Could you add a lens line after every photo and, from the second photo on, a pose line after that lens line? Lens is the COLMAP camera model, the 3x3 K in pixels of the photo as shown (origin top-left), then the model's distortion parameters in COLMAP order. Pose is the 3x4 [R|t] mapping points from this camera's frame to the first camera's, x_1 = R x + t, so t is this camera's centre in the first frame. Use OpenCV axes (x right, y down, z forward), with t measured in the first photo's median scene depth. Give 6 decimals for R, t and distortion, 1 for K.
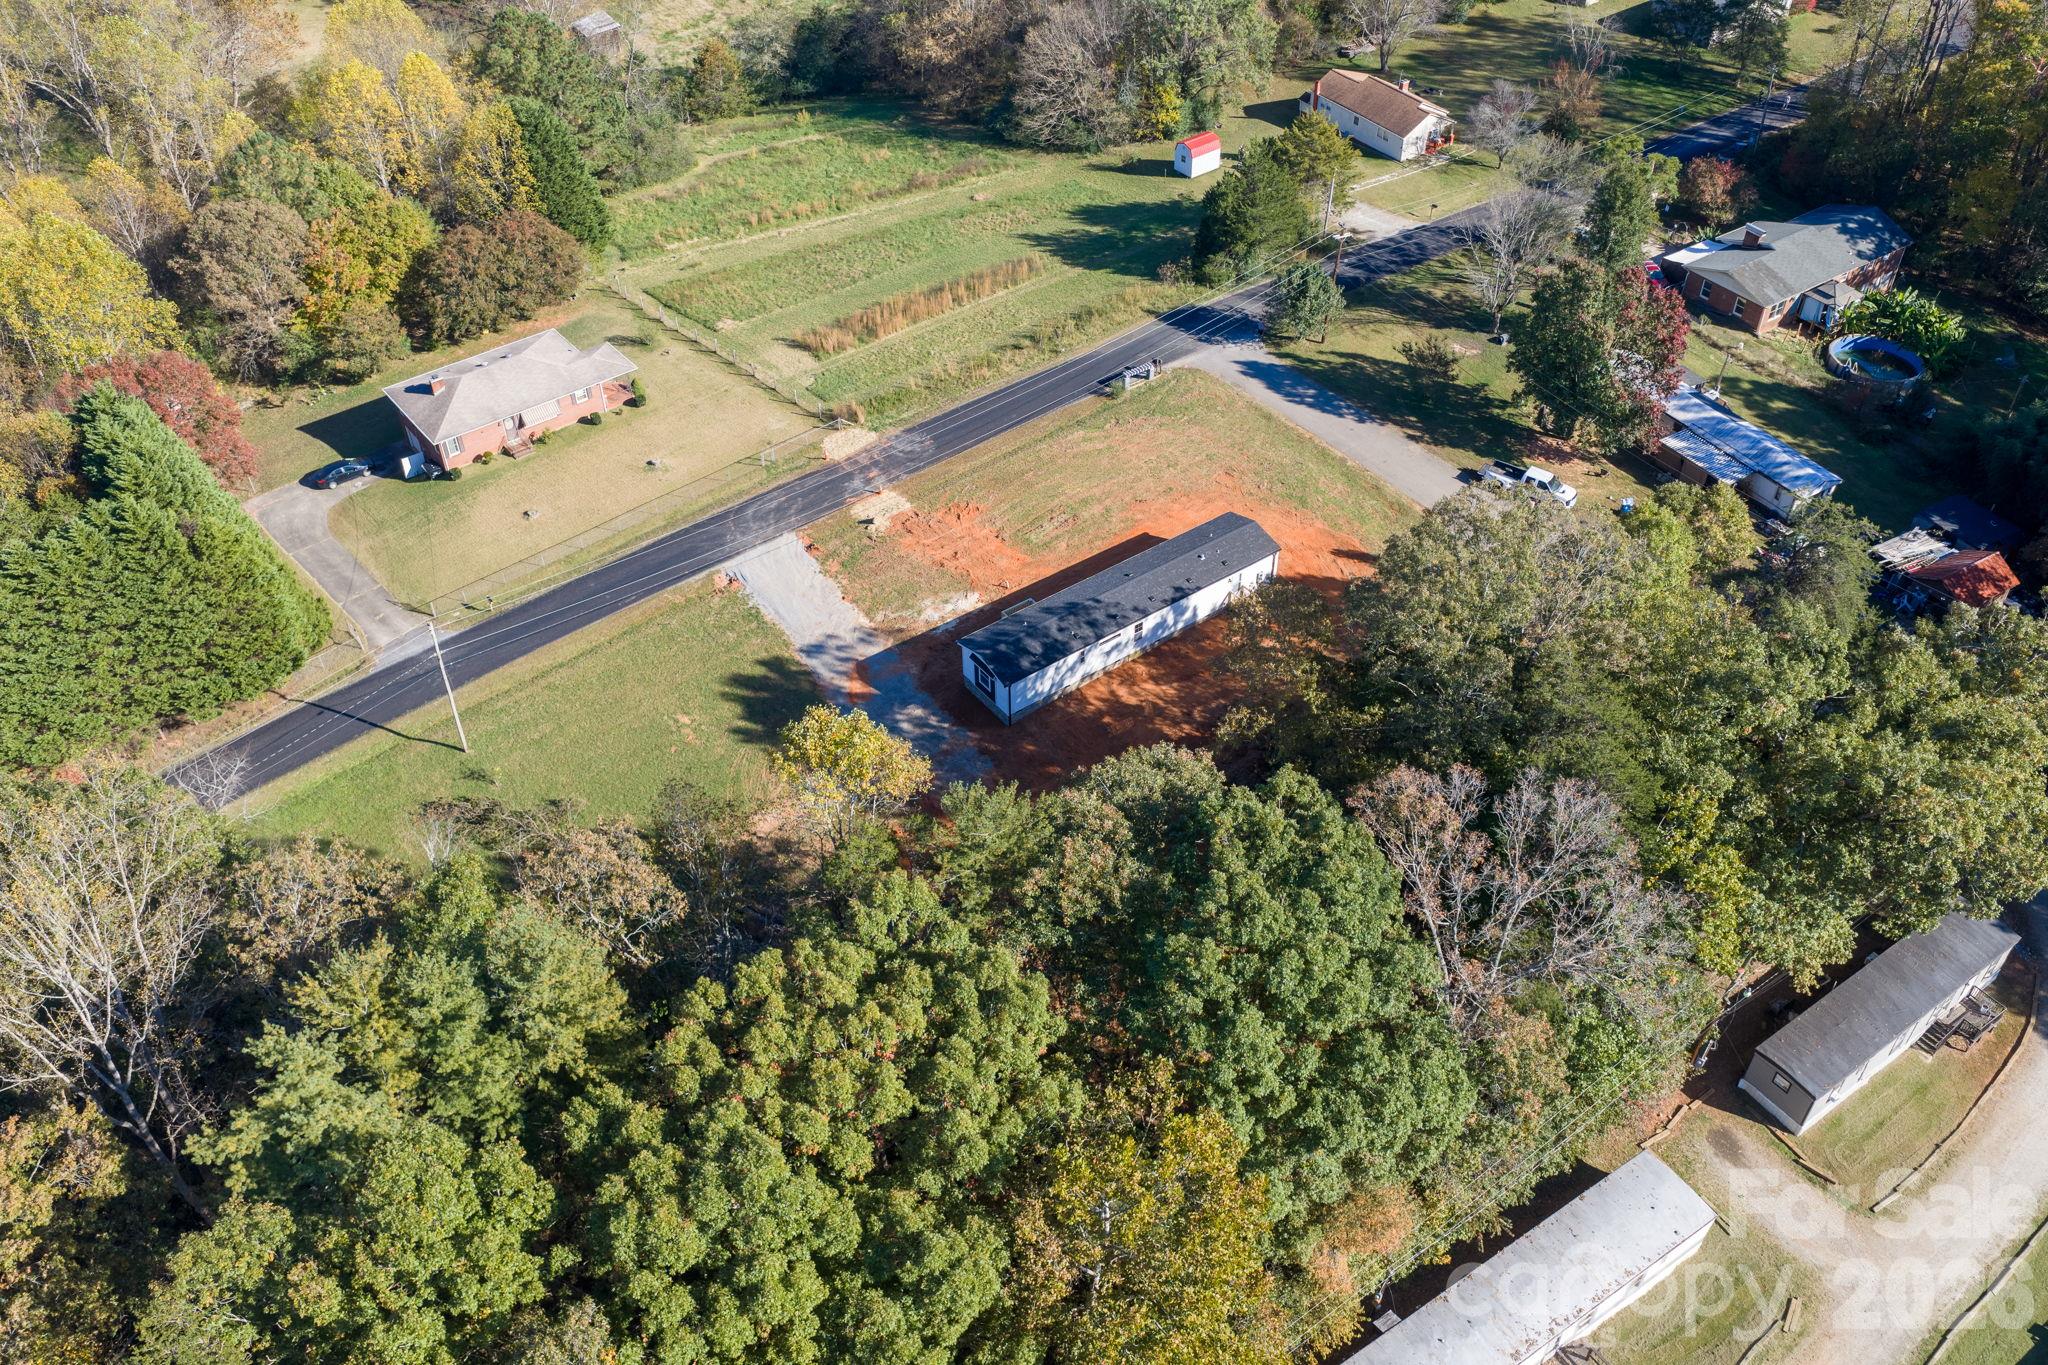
lens RADIAL K [[1696.7, 0, 1020.9], [0, 1696.7, 679.3], [0, 0, 1]] dist [0.018390, -0.032223]
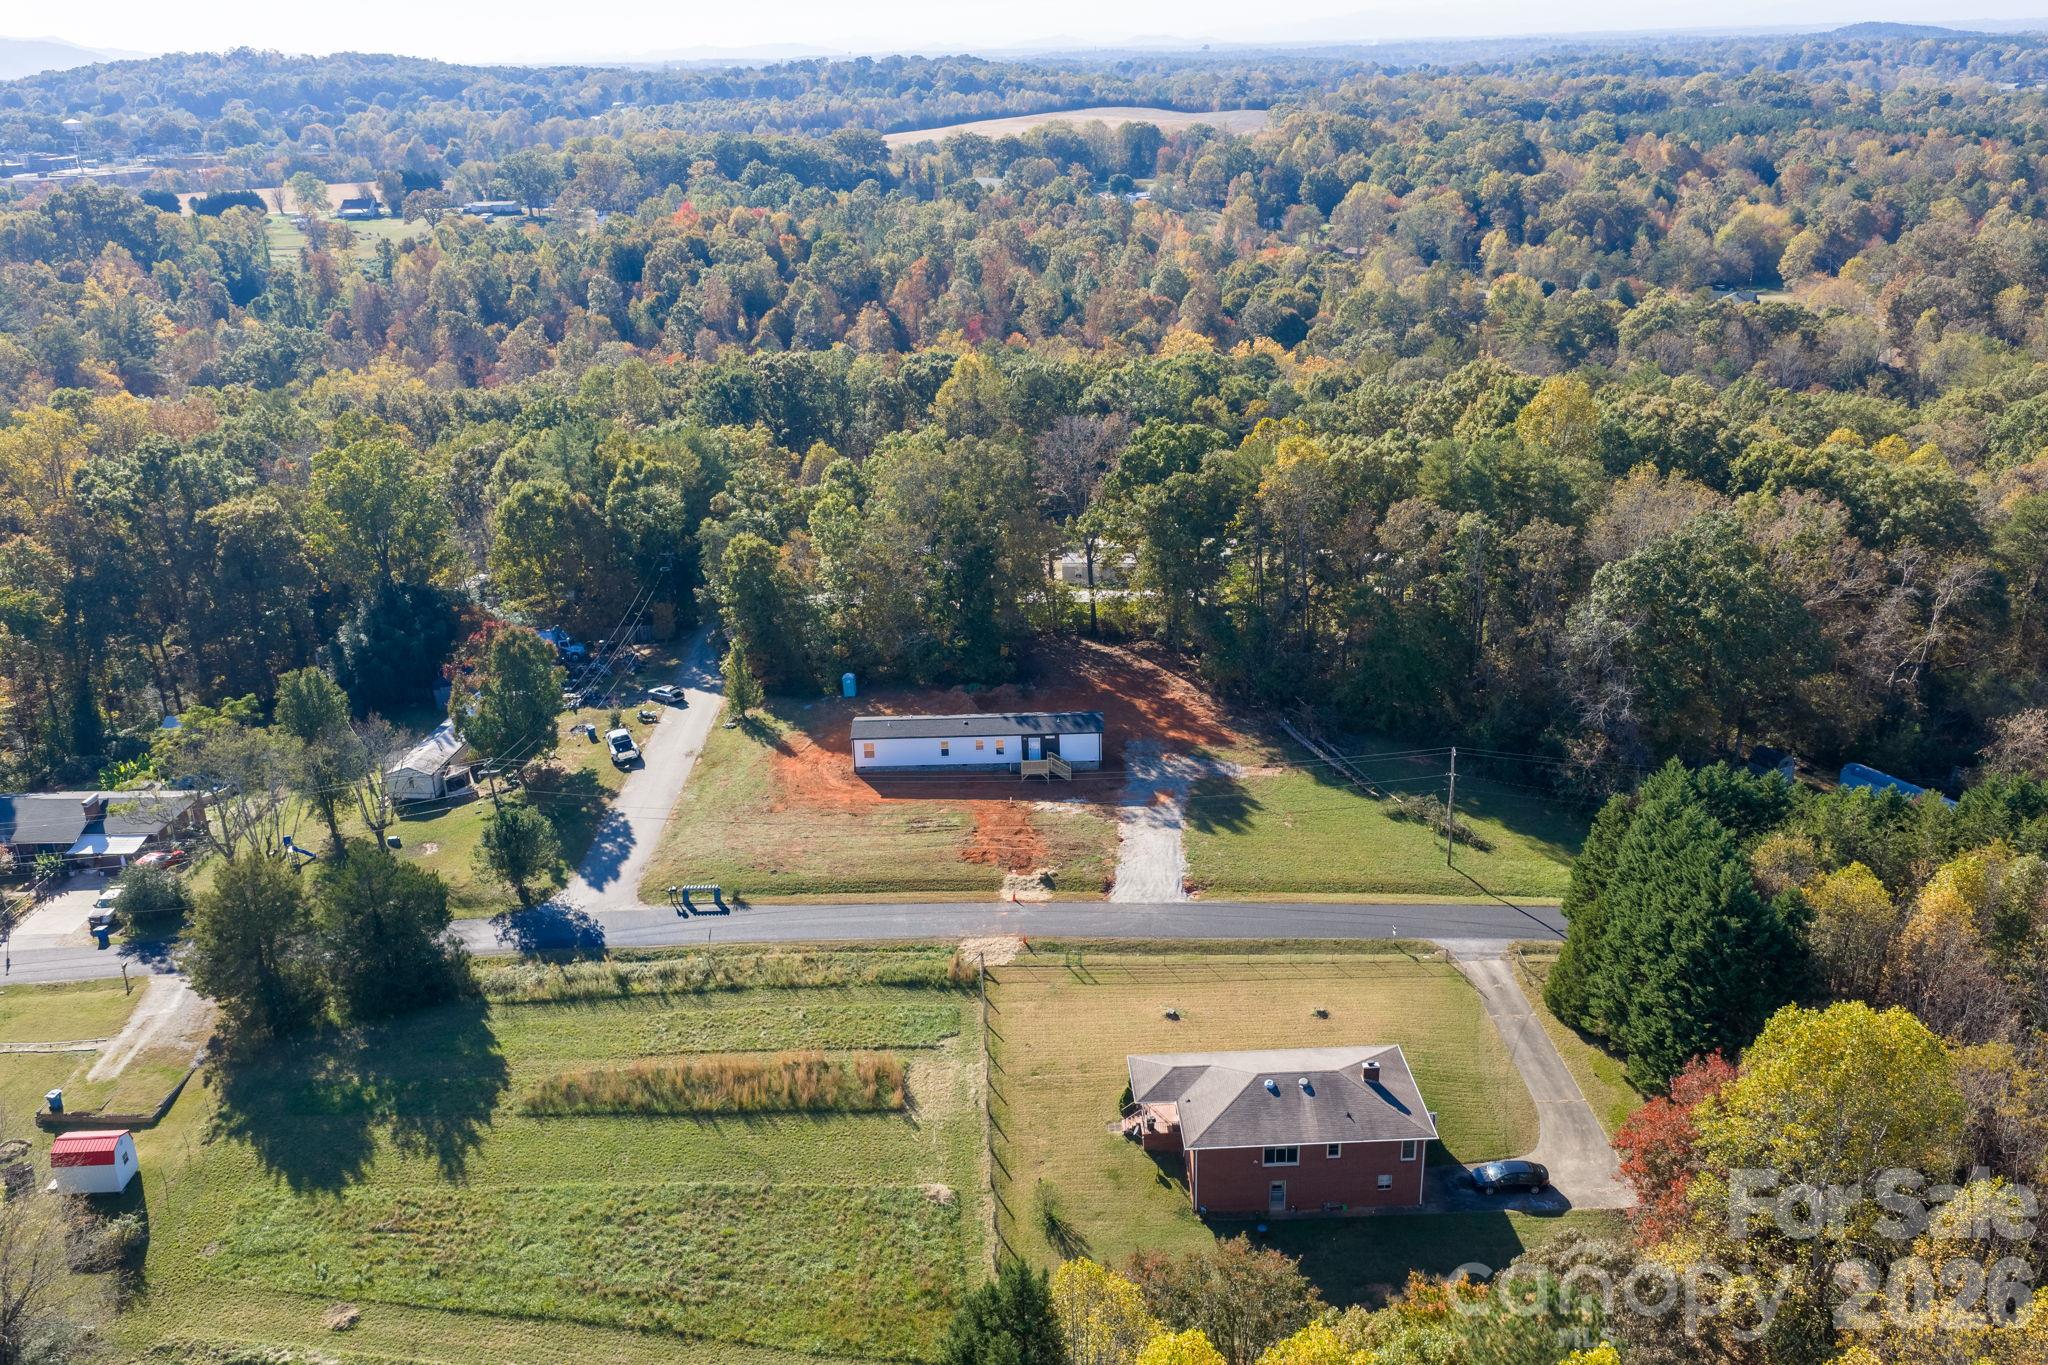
lens RADIAL K [[1696.7, 0, 1029.3], [0, 1696.7, 687.9], [0, 0, 1]] dist [0.018390, -0.032223]
pose [[-0.810256, -0.174732, 0.559423, -0.679114], [0.419152, 0.494384, 0.761509, -1.006641], [-0.409630, 0.851500, -0.327339, 1.277881]]
